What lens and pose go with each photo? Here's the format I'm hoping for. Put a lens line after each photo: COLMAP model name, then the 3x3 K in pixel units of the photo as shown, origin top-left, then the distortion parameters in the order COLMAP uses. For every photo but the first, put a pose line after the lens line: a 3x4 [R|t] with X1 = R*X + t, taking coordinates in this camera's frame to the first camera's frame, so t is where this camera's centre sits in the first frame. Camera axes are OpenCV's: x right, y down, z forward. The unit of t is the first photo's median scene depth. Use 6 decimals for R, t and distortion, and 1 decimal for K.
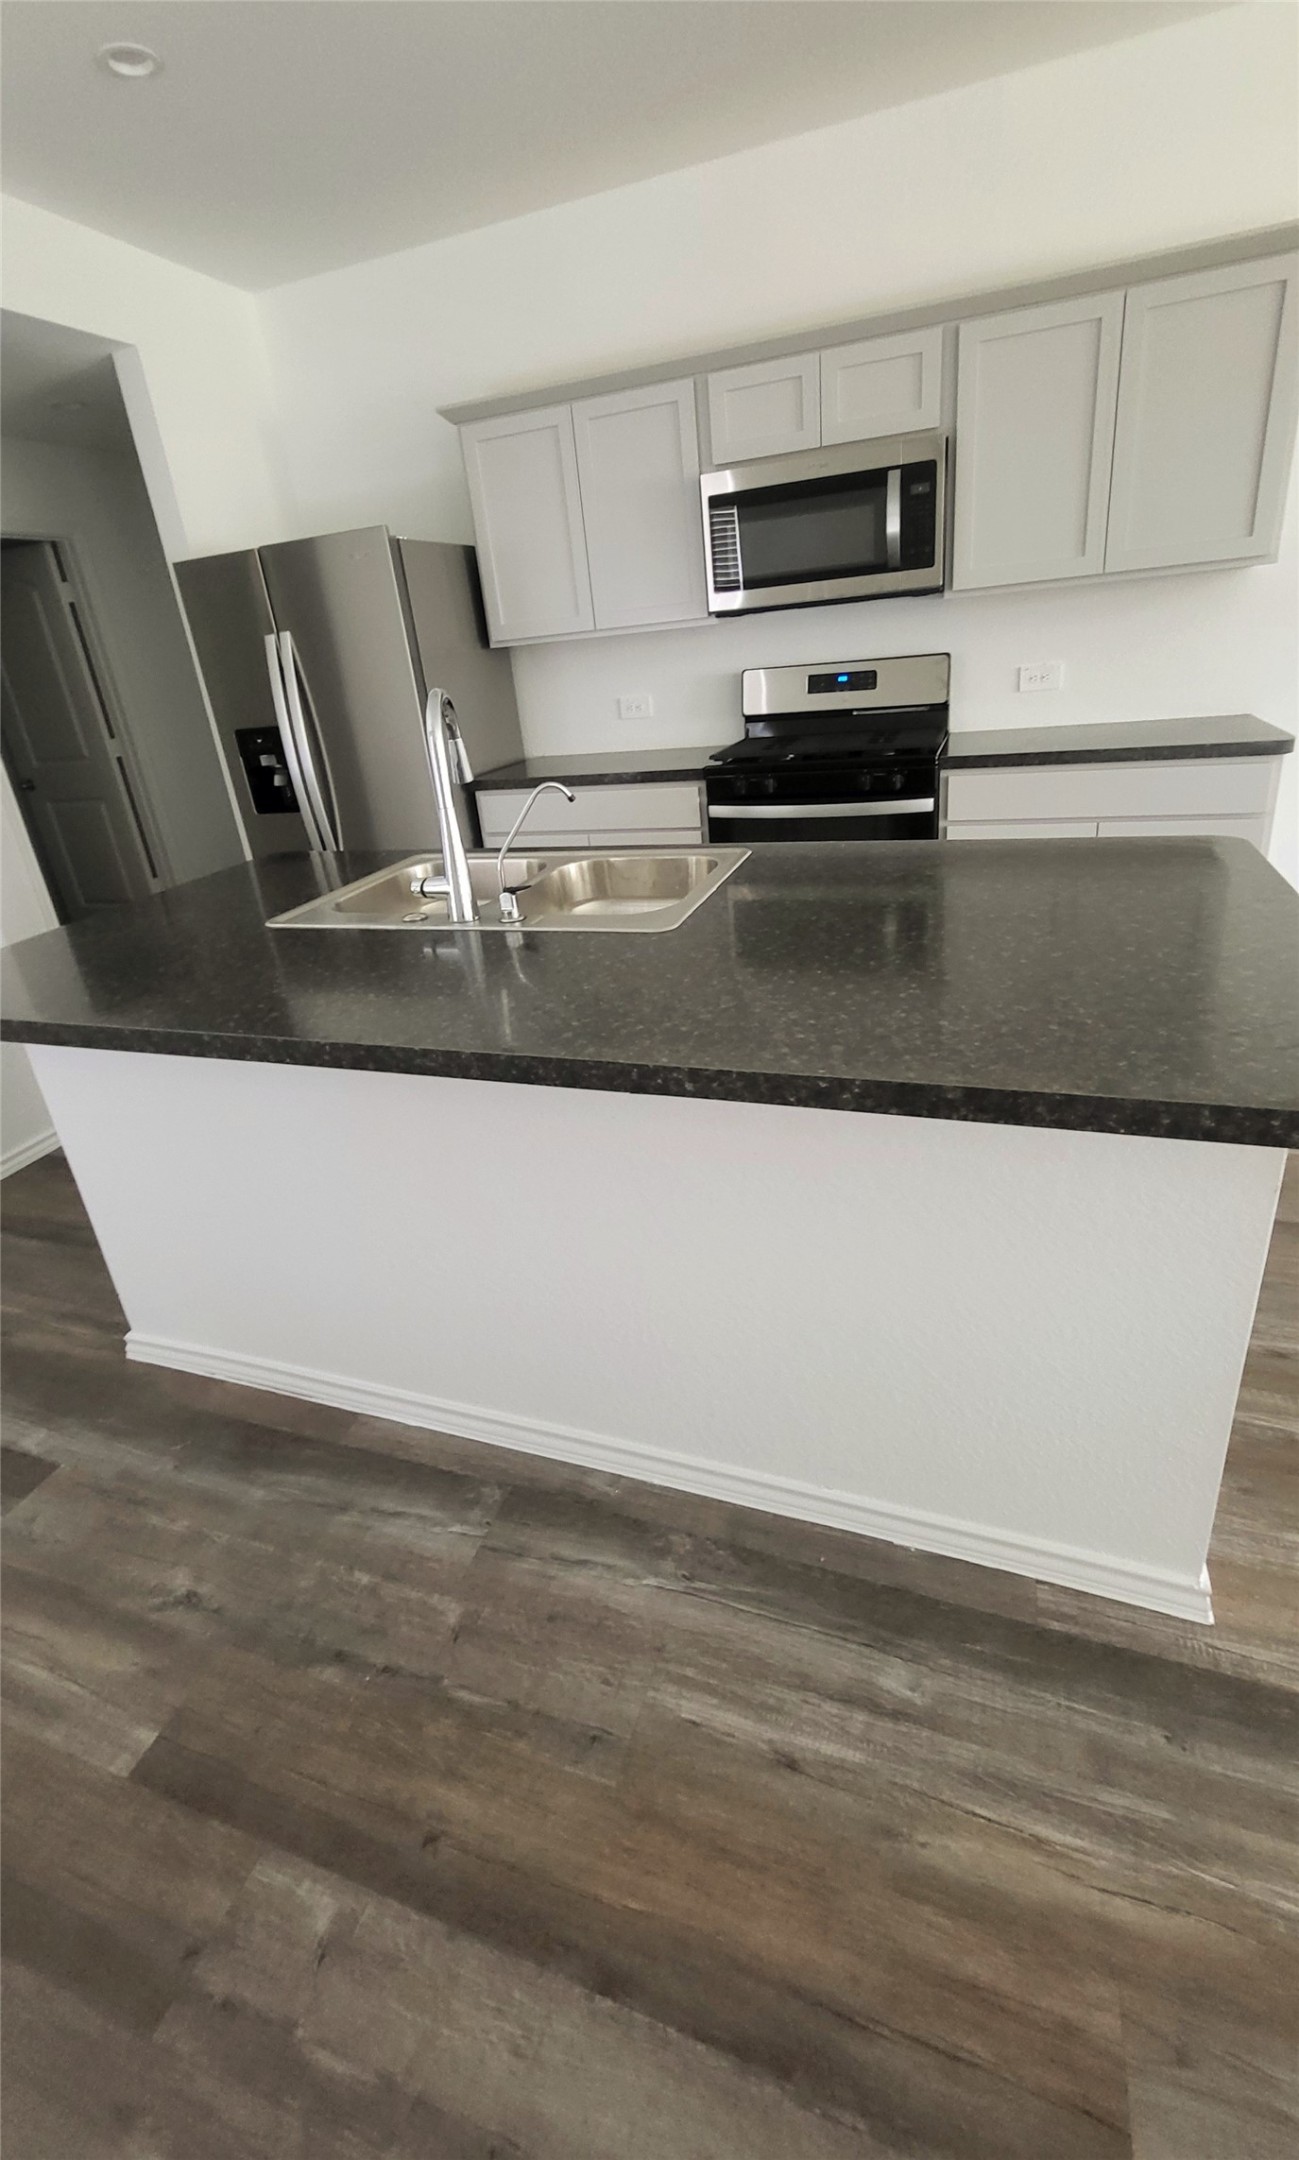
lens RADIAL K [[957.7, 0, 630.4], [0, 957.7, 1004.0], [0, 0, 1]] dist [0.007133, 0.000520]
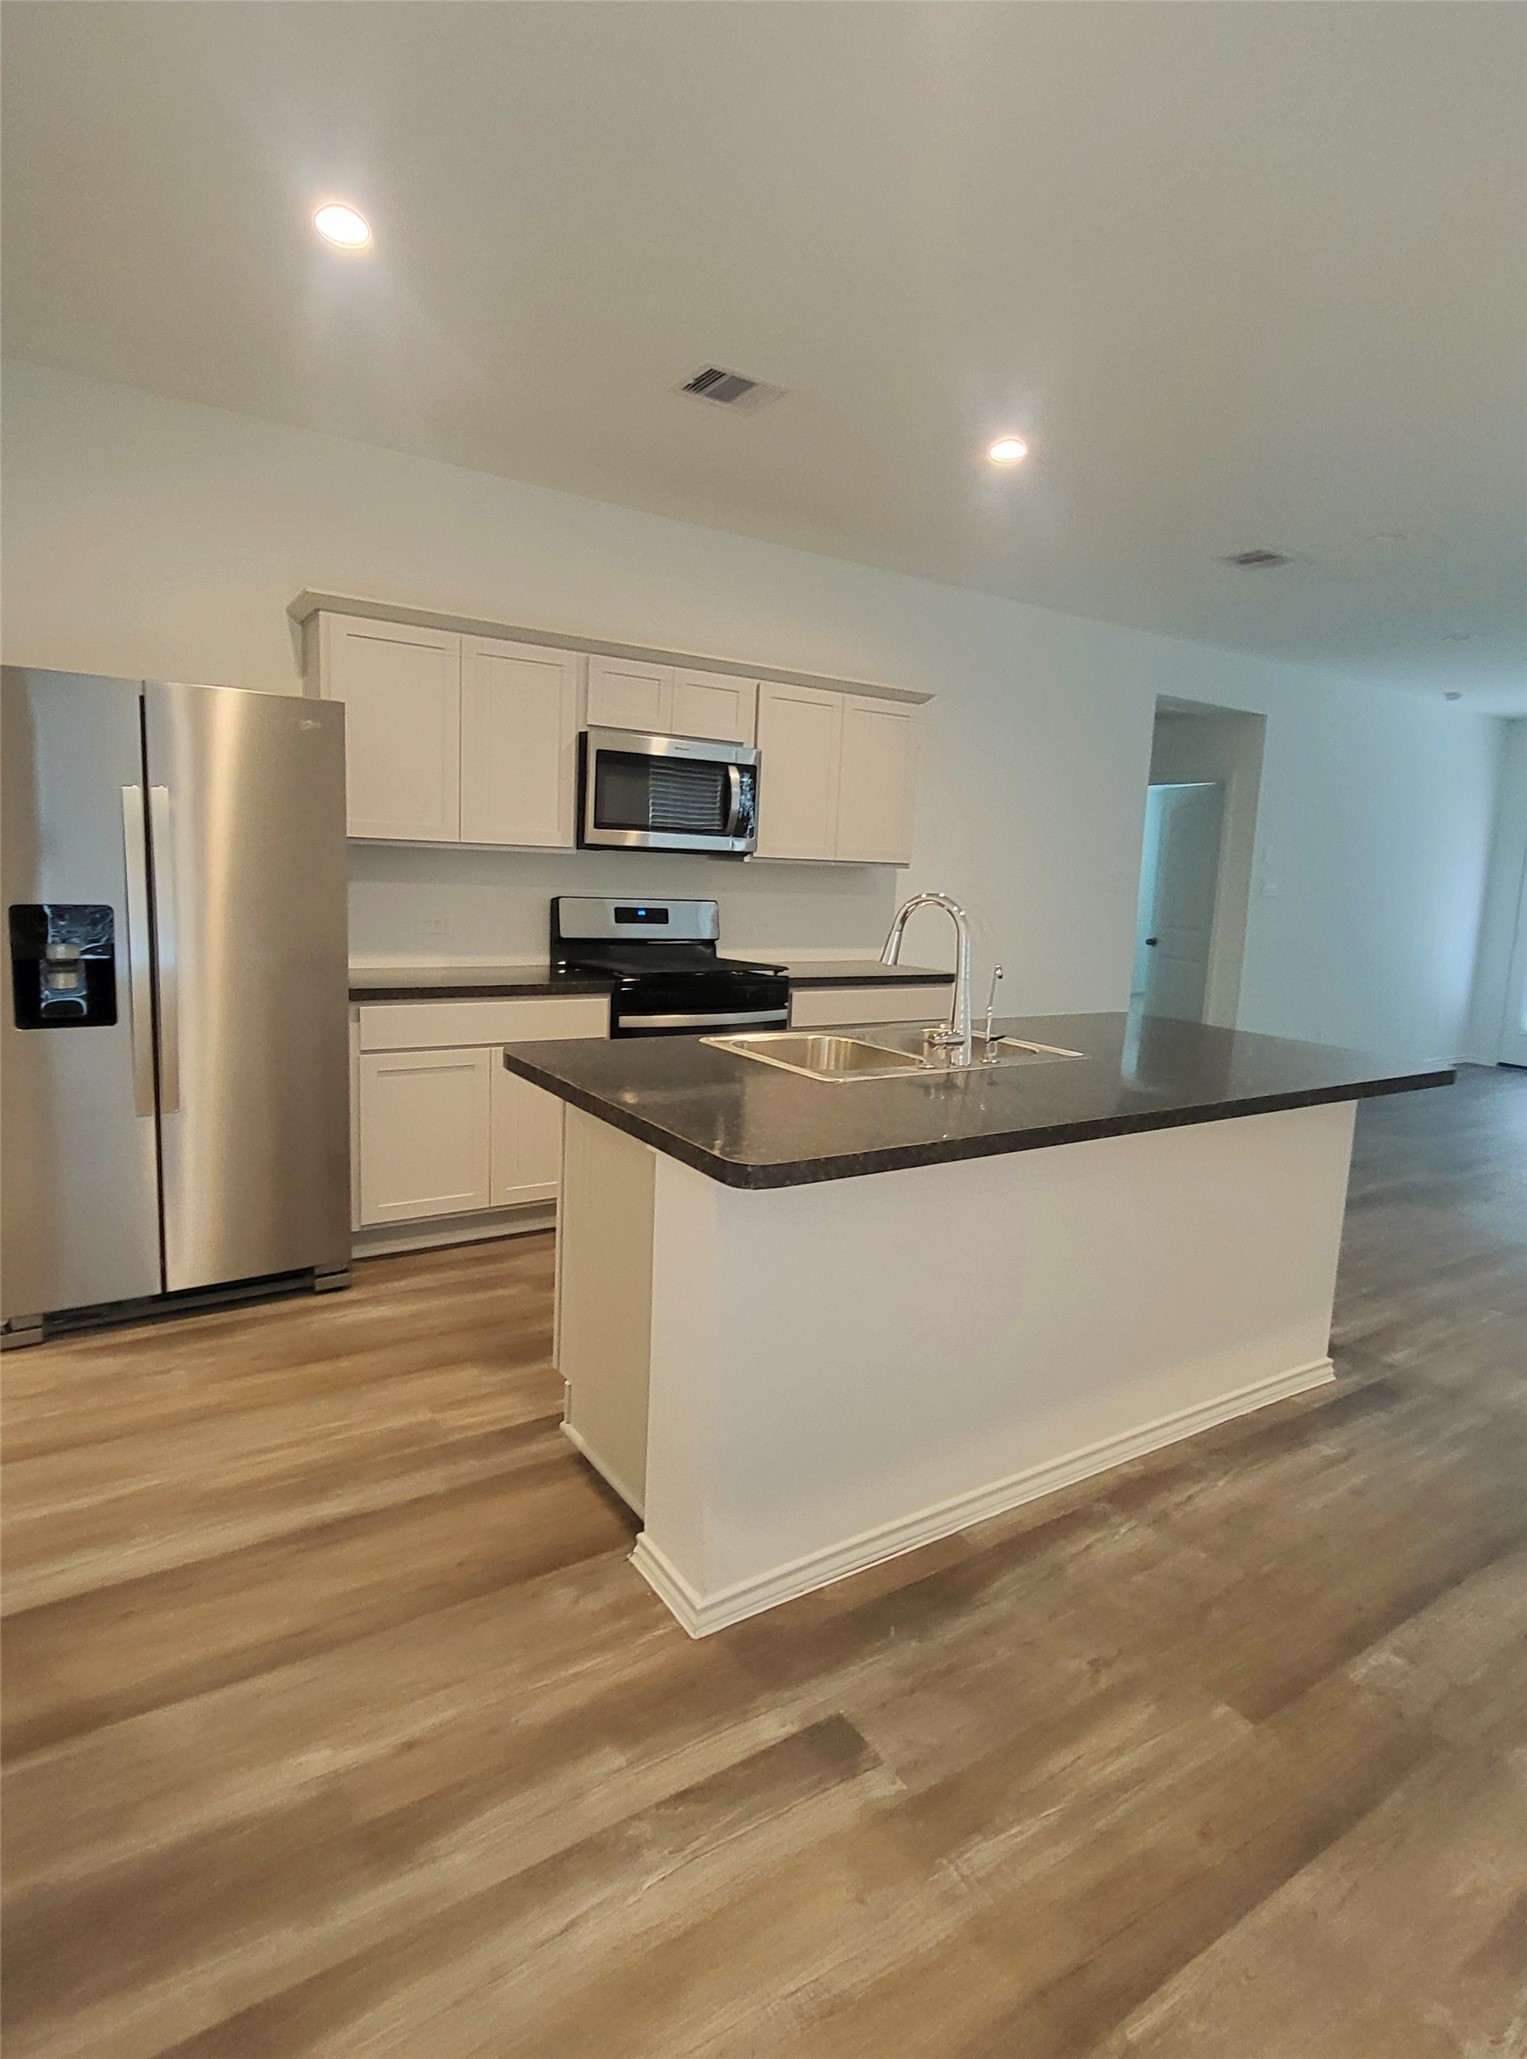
lens RADIAL K [[1085.1, 0, 758.2], [0, 1085.1, 1025.0], [0, 0, 1]] dist [0.006827, -0.002066]
pose [[0.575267, 0.001036, 0.817965, -0.902452], [0.191428, 0.972058, -0.135860, -0.004970], [-0.795250, 0.234737, 0.558995, 0.225235]]
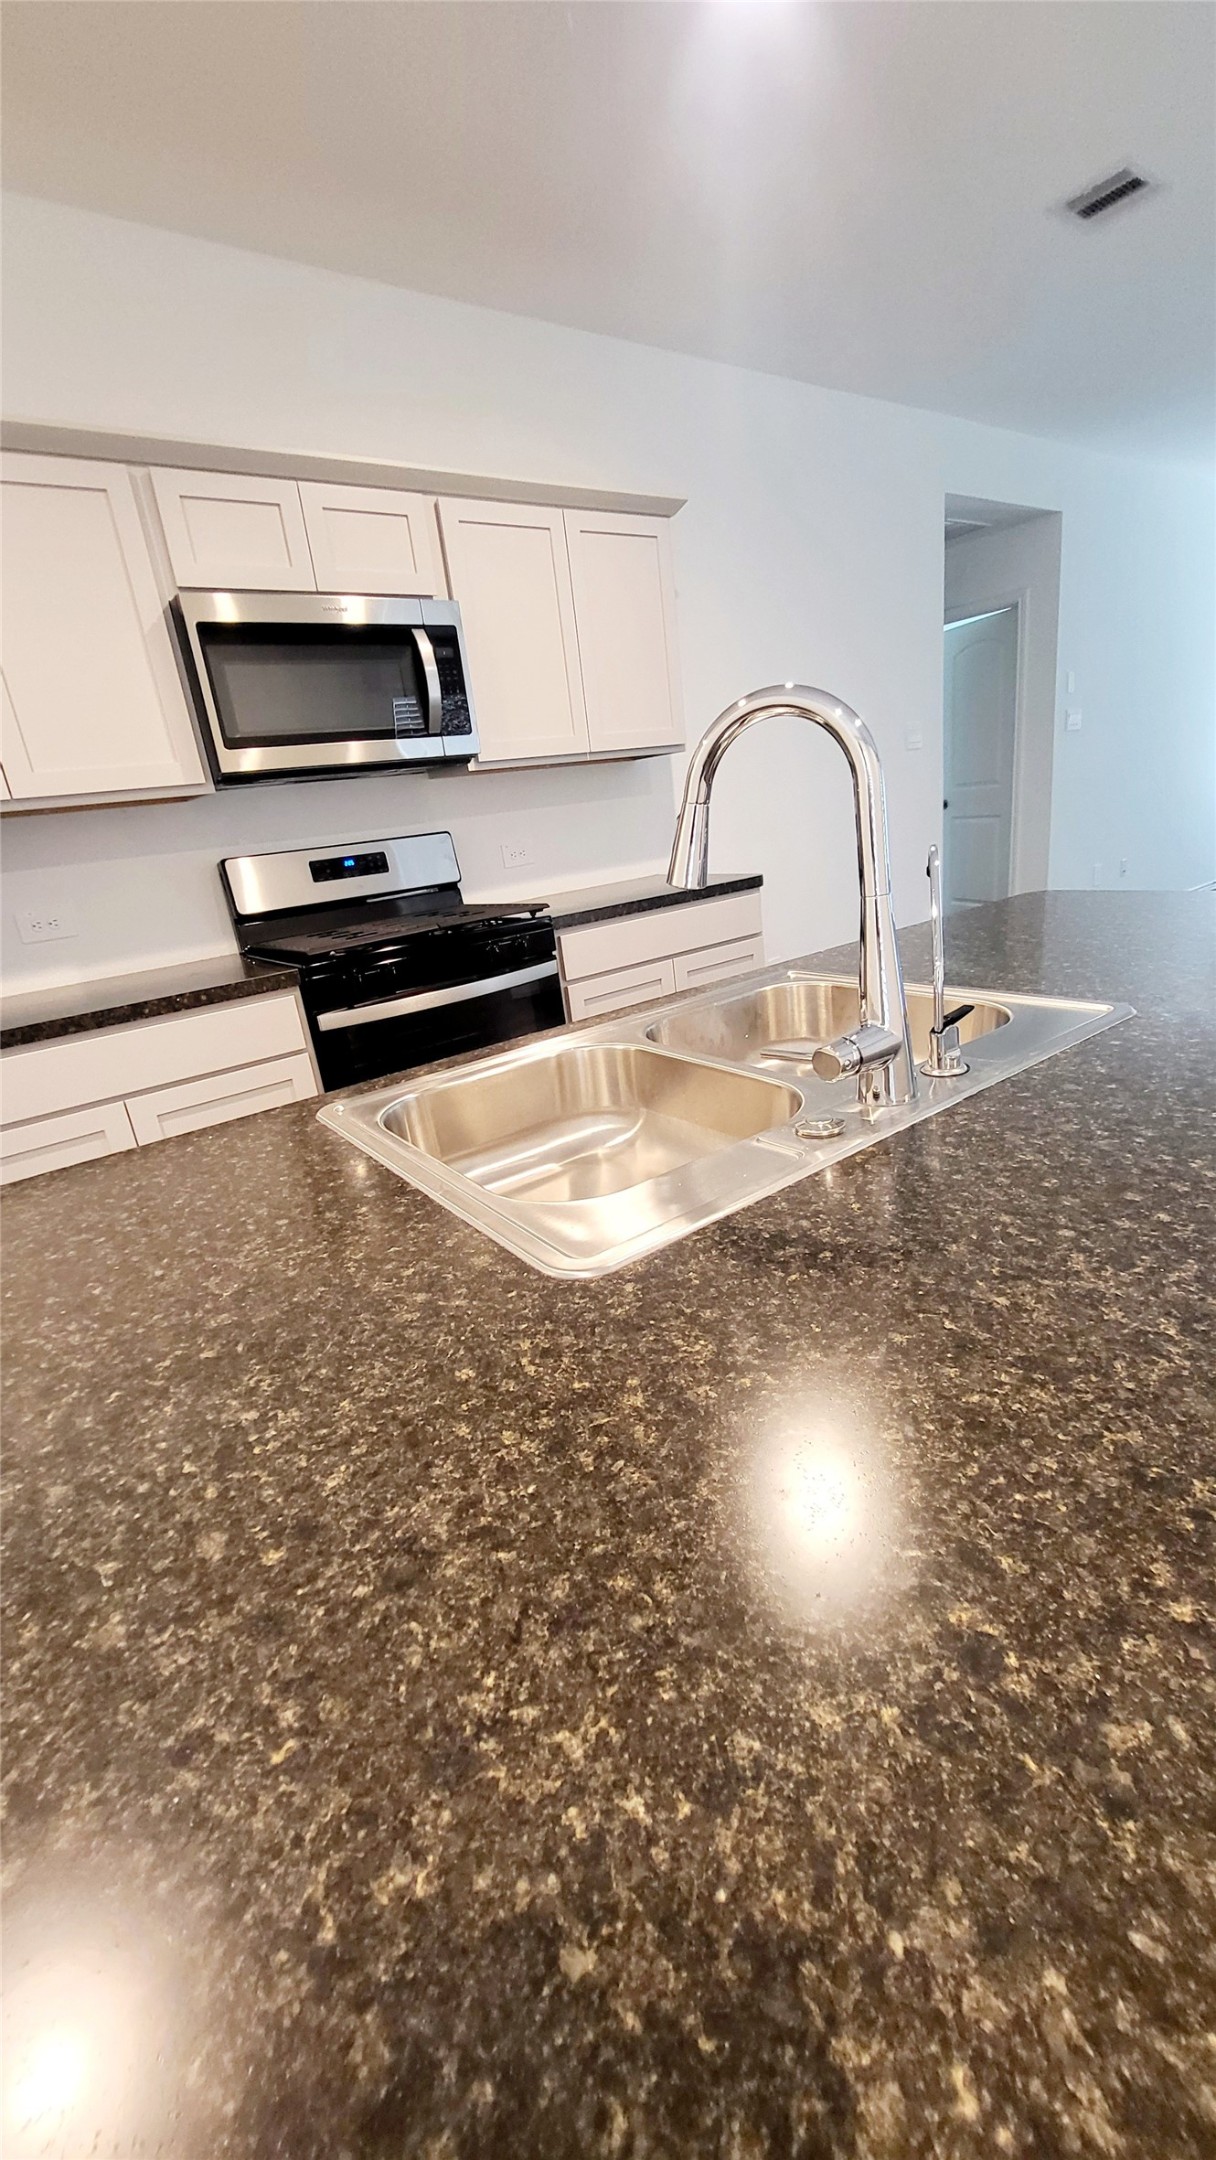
lens RADIAL K [[868.9, 0, 608.4], [0, 868.9, 1078.3], [0, 0, 1]] dist [0.015591, 0.000270]
pose [[0.538387, -0.224019, 0.812376, -0.403068], [0.356218, 0.934155, 0.021524, -0.104136], [-0.763707, 0.277794, 0.582737, 0.483259]]
